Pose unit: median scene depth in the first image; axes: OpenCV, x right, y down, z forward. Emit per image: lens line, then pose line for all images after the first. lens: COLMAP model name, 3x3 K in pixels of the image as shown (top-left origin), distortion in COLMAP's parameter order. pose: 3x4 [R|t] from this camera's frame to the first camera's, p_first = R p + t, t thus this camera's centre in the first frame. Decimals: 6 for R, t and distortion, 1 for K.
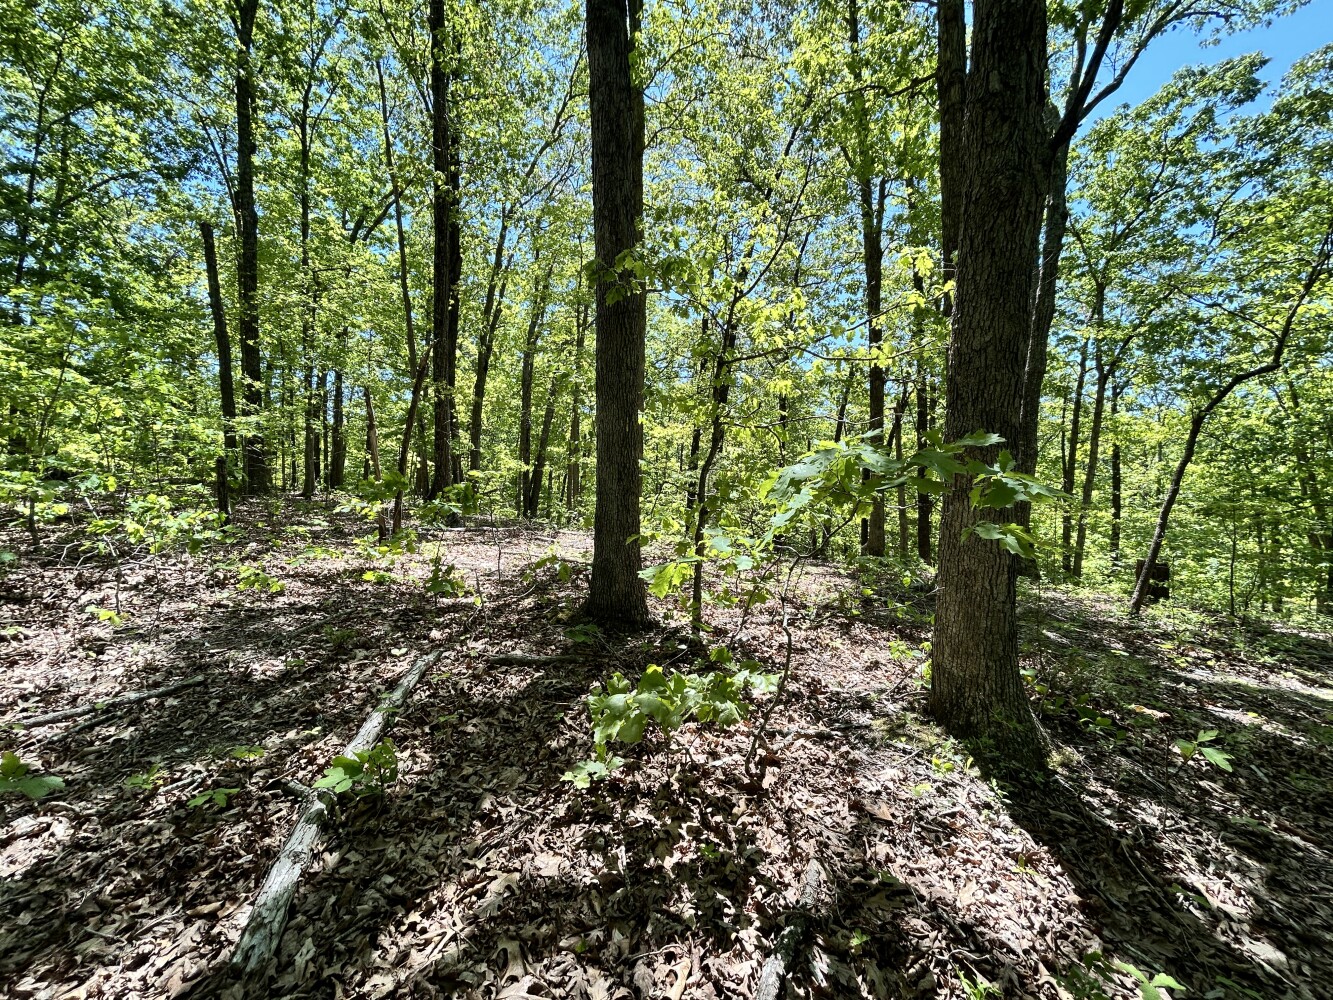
lens RADIAL K [[543.5, 0, 664.1], [0, 543.5, 496.0], [0, 0, 1]] dist [0.009216, -0.000571]
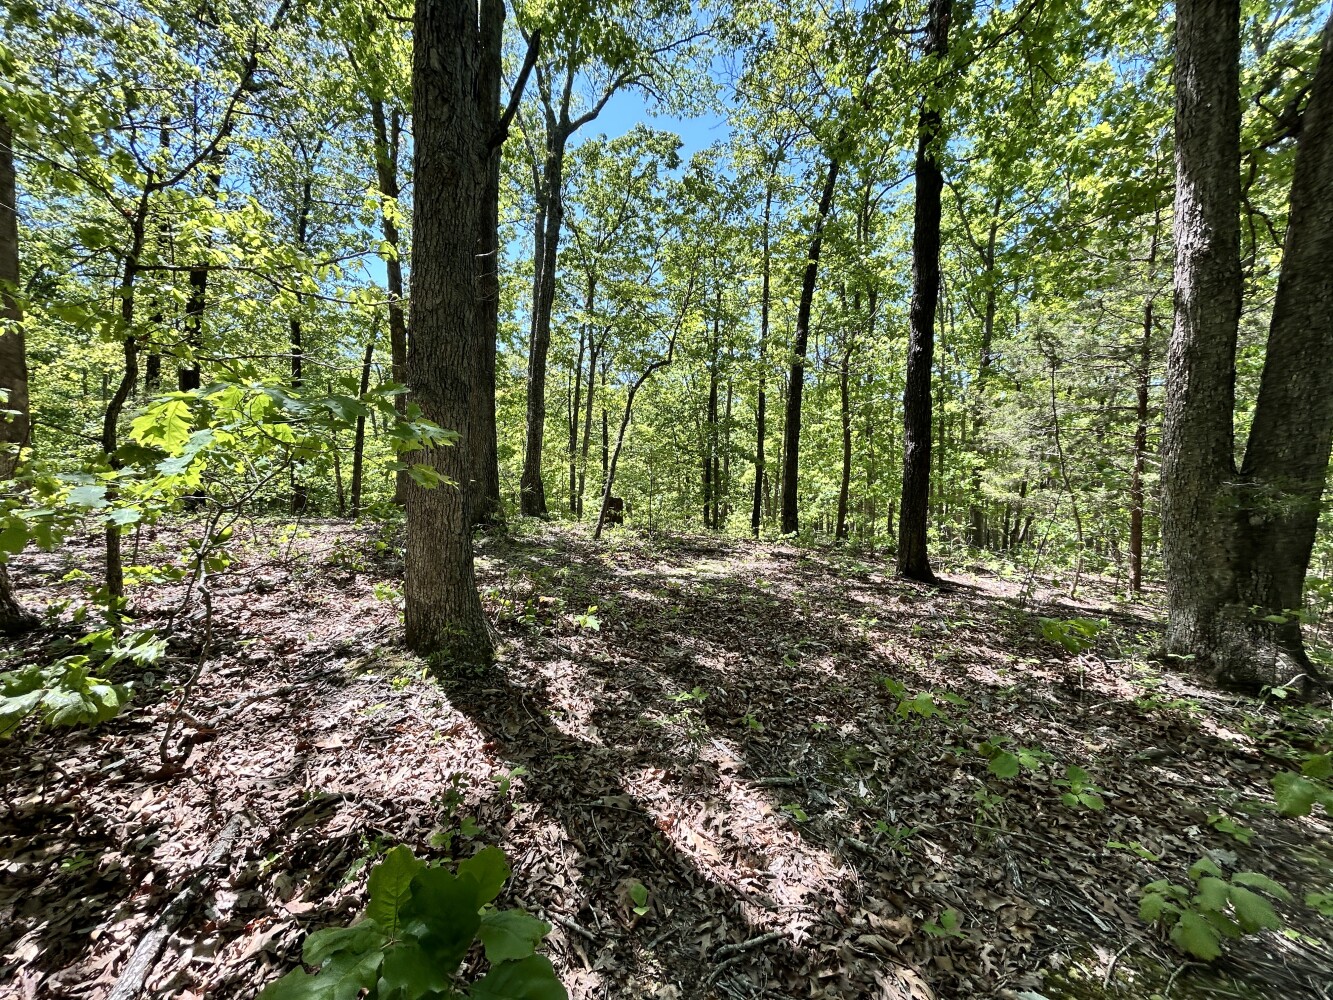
lens RADIAL K [[543.5, 0, 664.1], [0, 543.5, 496.0], [0, 0, 1]] dist [0.009216, -0.000571]
pose [[0.703173, -0.057679, 0.708675, 0.104096], [-0.002331, 0.996512, 0.083418, 0.014285], [-0.711015, -0.060309, 0.700586, -0.129808]]
